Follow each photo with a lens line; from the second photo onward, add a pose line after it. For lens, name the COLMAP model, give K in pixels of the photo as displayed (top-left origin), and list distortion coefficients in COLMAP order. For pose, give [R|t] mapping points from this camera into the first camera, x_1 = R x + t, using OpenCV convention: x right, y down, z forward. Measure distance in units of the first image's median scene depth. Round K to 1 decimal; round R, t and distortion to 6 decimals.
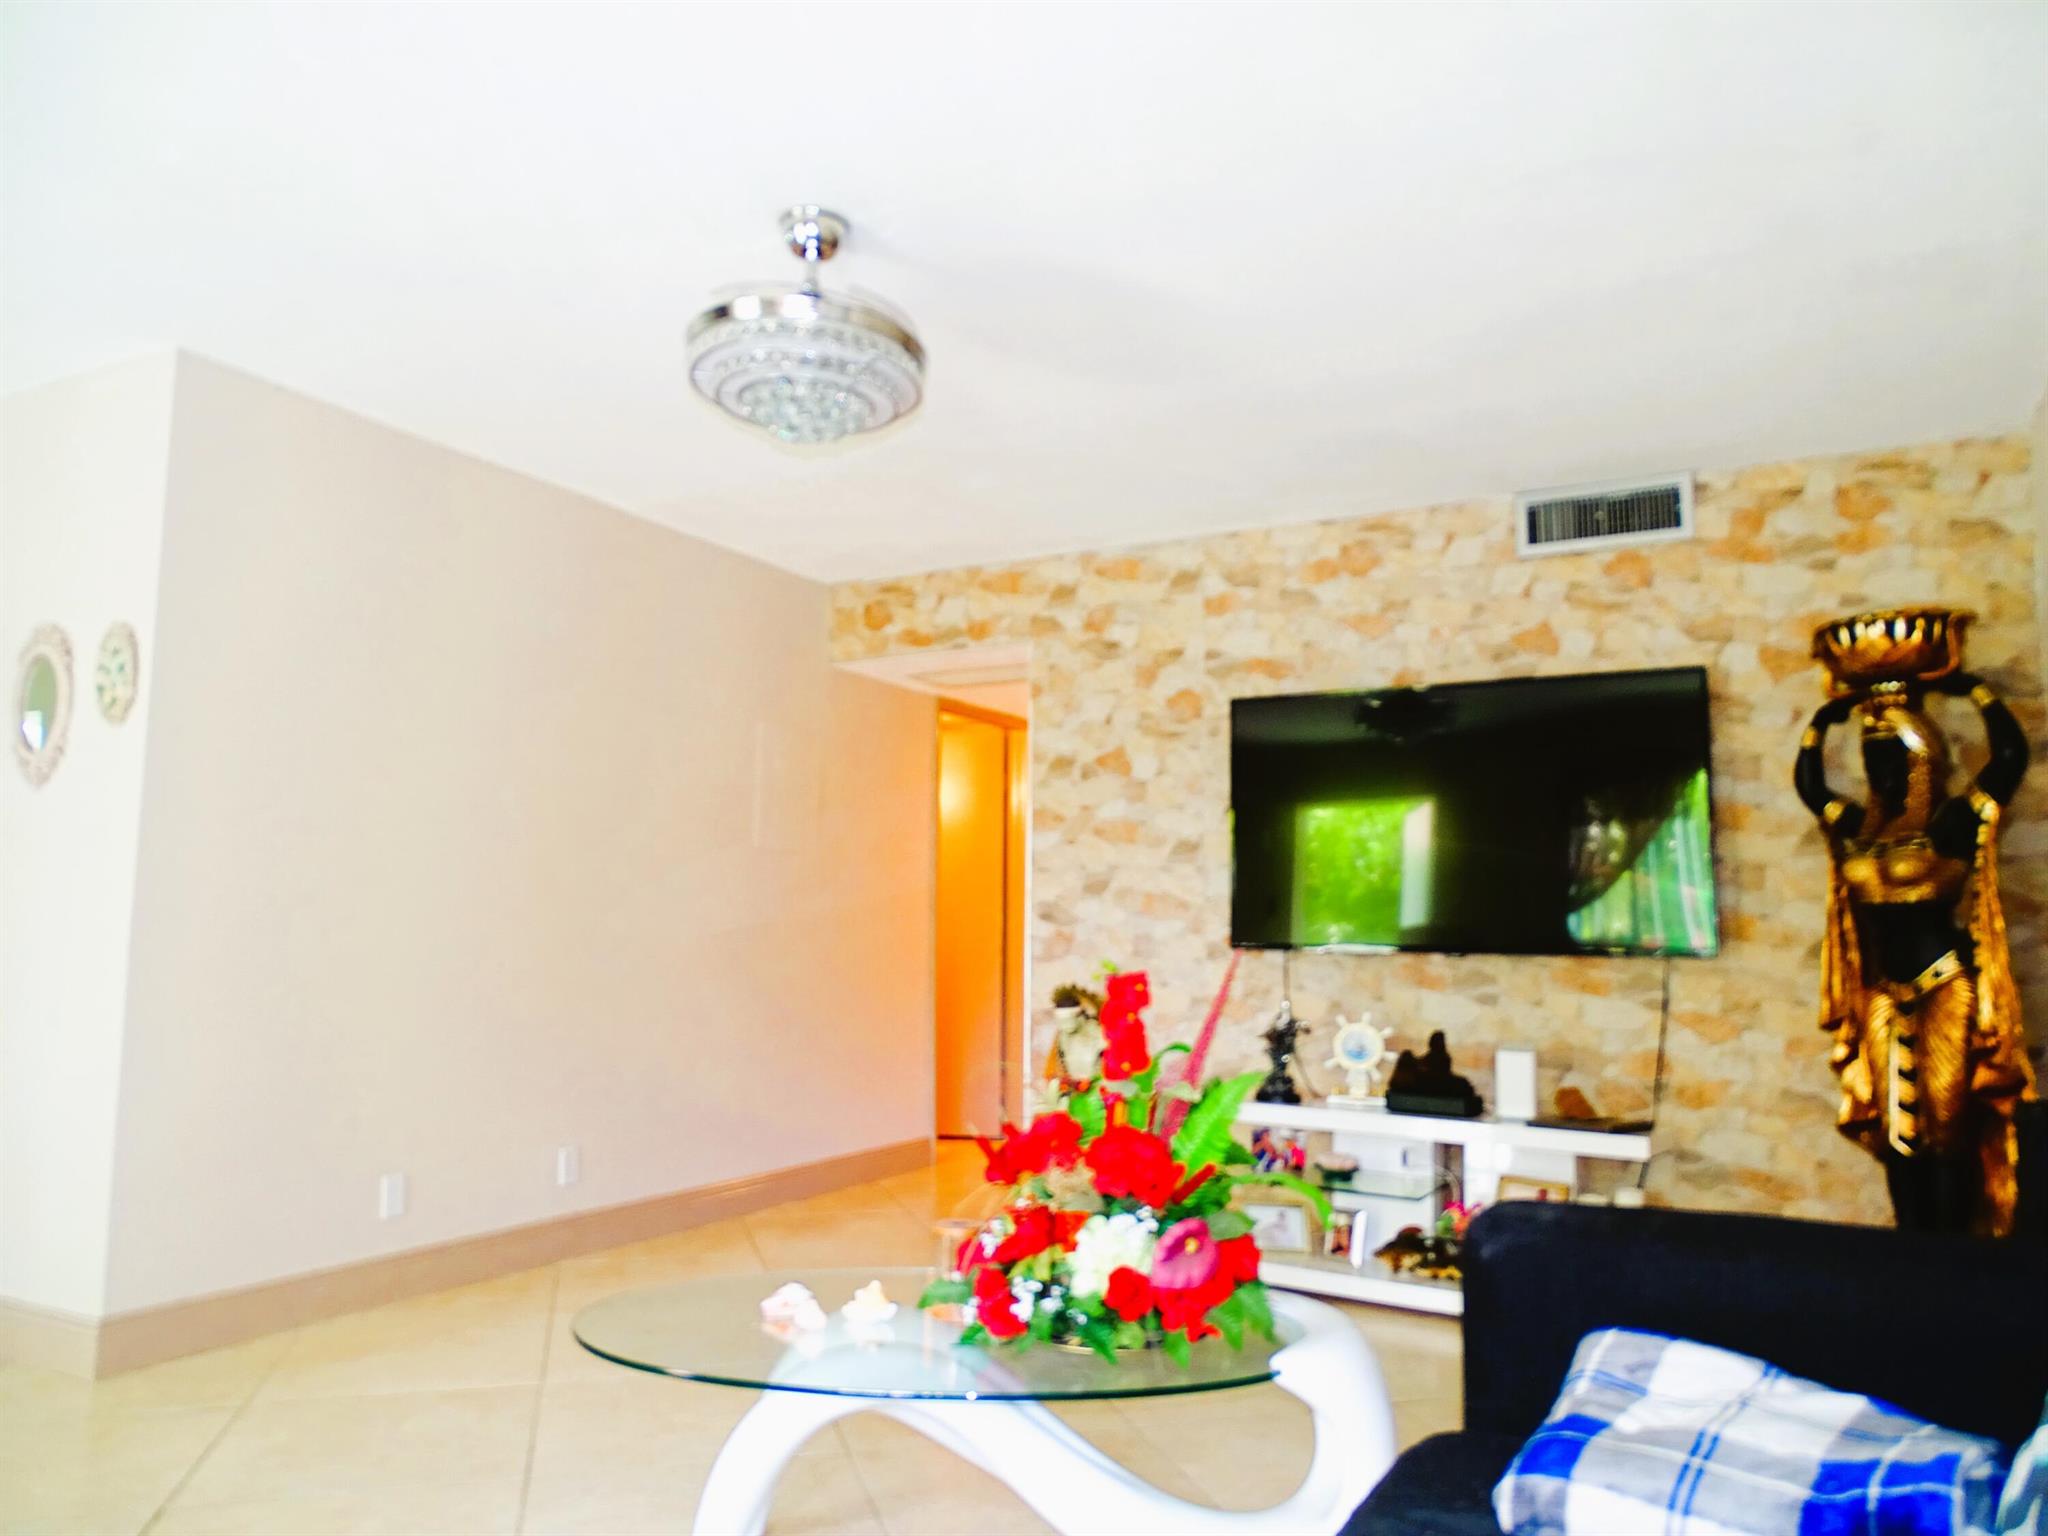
lens RADIAL K [[1451.4, 0, 1012.3], [0, 1451.4, 769.4], [0, 0, 1]] dist [0.000743, -0.007344]
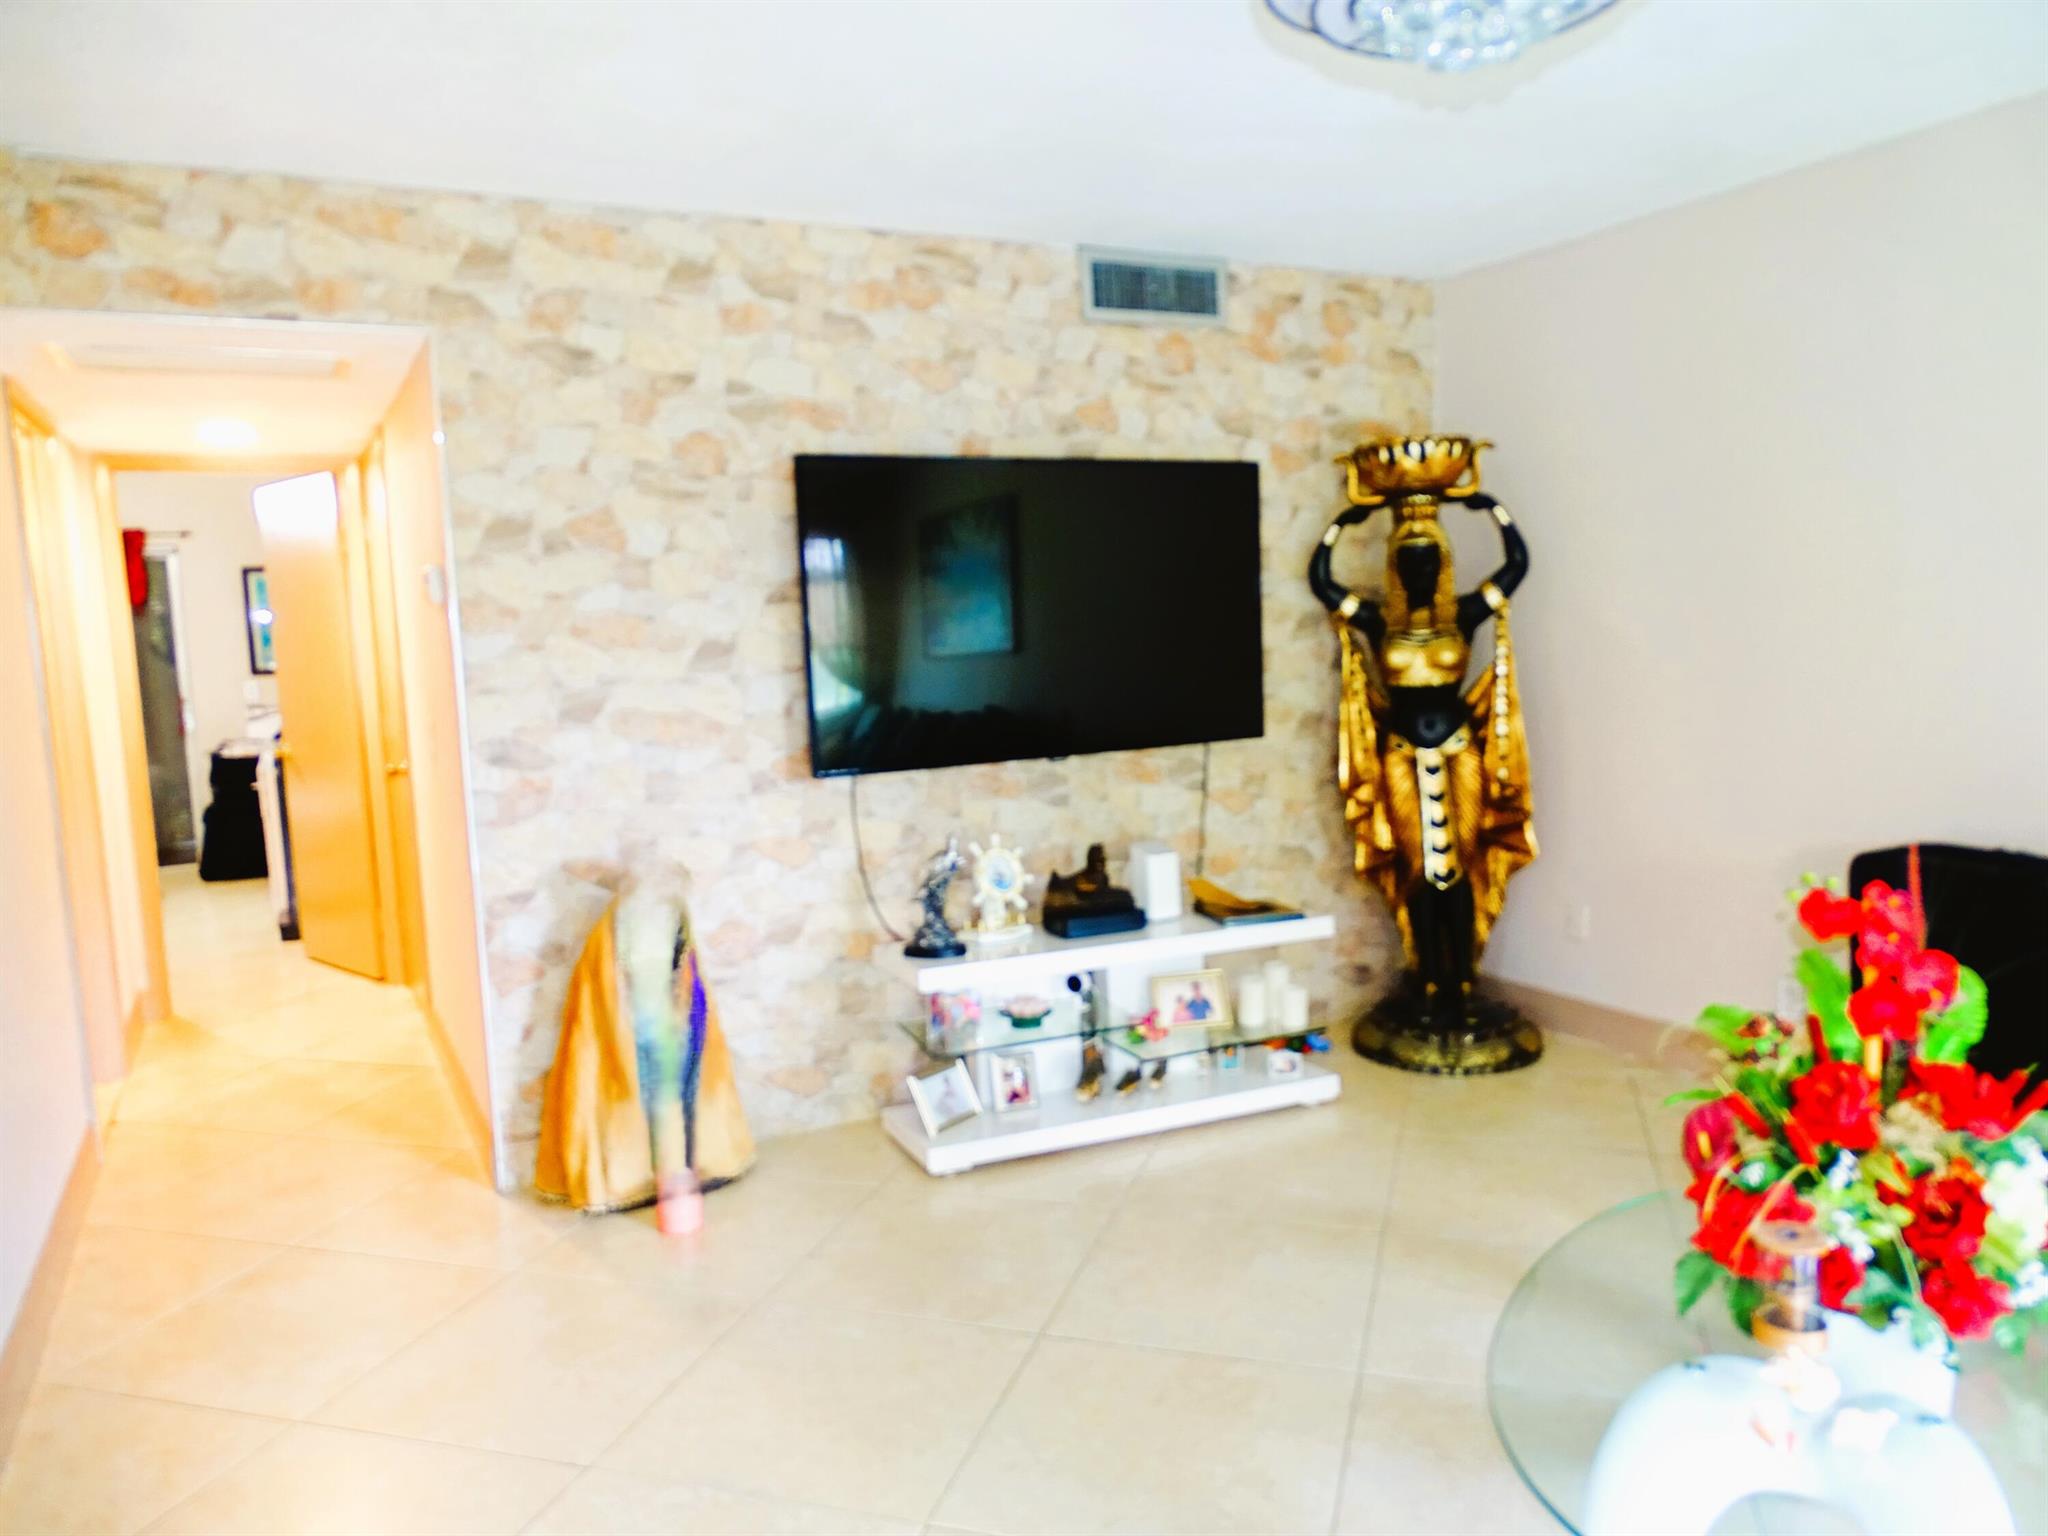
lens RADIAL K [[1451.4, 0, 1012.3], [0, 1451.4, 769.4], [0, 0, 1]] dist [0.000743, -0.007344]
pose [[0.550755, -0.125403, 0.825193, -0.436410], [-0.047736, 0.982298, 0.181138, -0.029839], [-0.833301, -0.139154, 0.535020, 0.480833]]
